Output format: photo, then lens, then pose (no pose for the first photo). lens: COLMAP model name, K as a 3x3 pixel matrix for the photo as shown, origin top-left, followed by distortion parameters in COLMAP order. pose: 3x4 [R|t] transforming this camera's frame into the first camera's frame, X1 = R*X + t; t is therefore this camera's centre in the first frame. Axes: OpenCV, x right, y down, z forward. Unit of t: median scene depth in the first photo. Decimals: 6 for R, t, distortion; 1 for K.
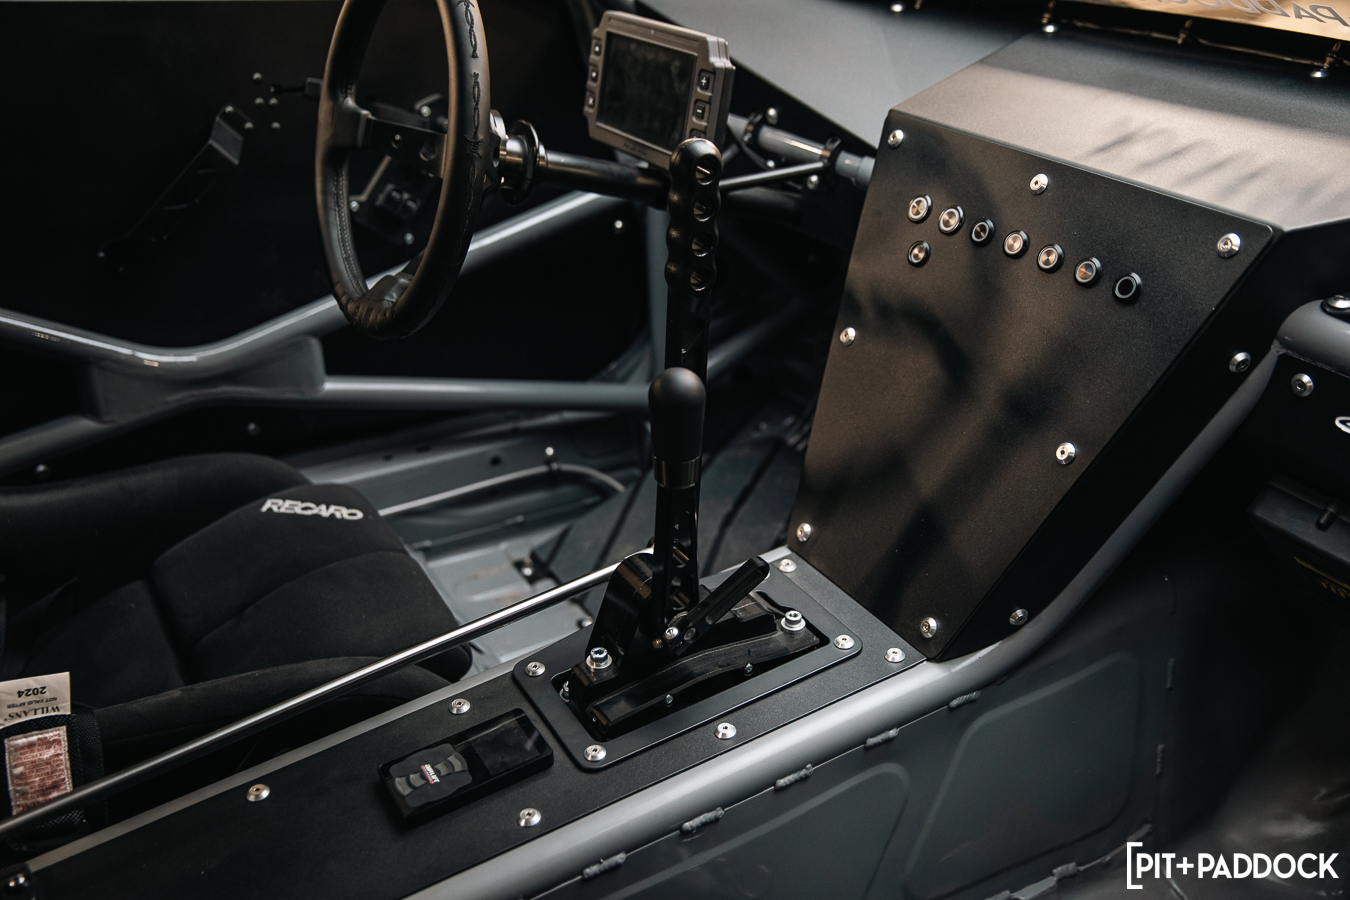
lens RADIAL K [[1286.9, 0, 674.0], [0, 1286.9, 452.8], [0, 0, 1]] dist [-0.001390, 0.000000]
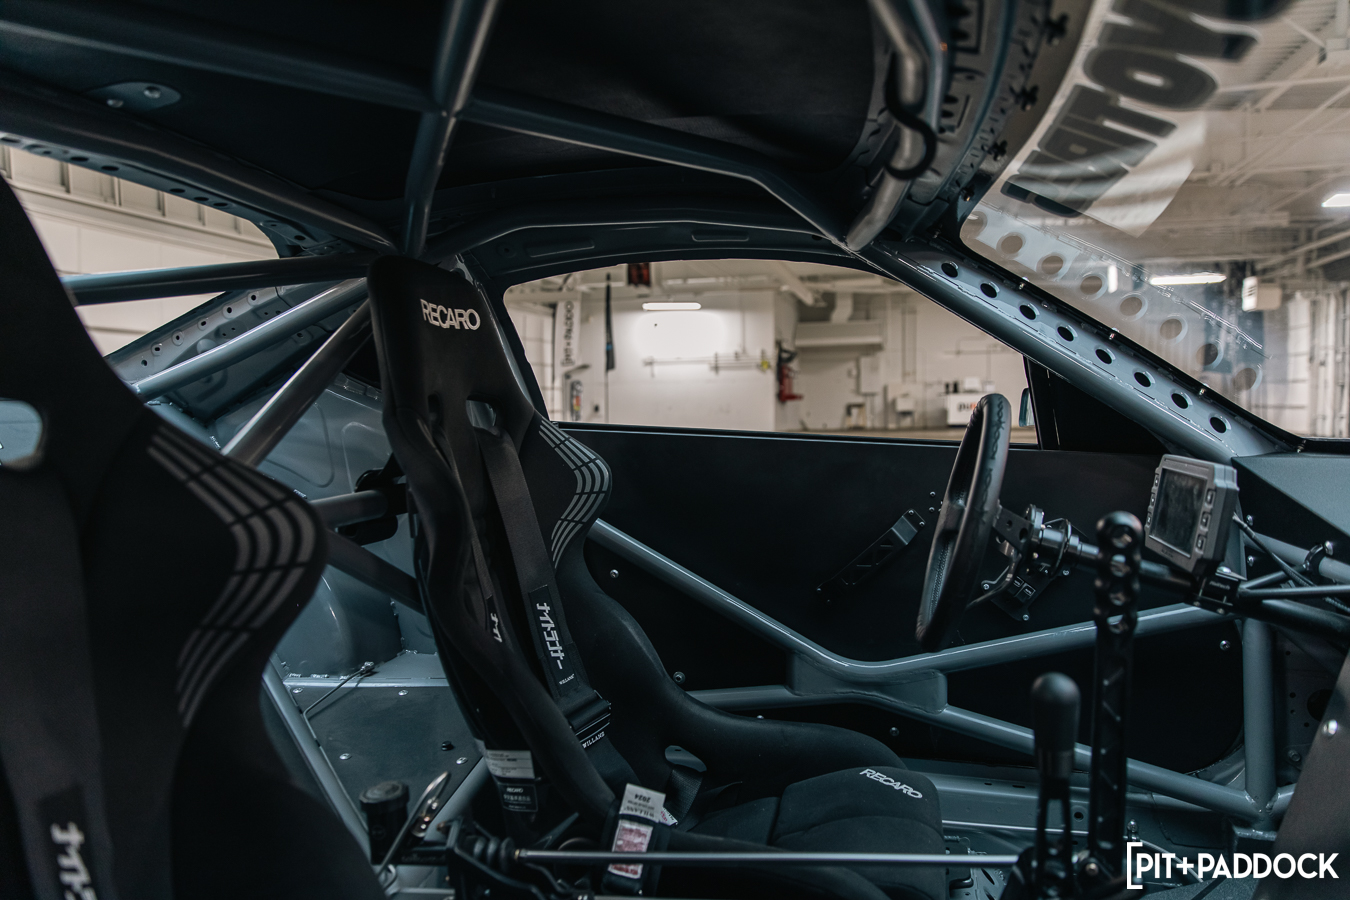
lens RADIAL K [[987.8, 0, 675.9], [0, 987.8, 446.4], [0, 0, 1]] dist [-0.004496, -0.002266]
pose [[0.680906, 0.005033, -0.732353, 0.343676], [-0.315130, 0.904684, -0.286776, 0.096378], [0.661105, 0.426054, 0.617591, 0.041444]]
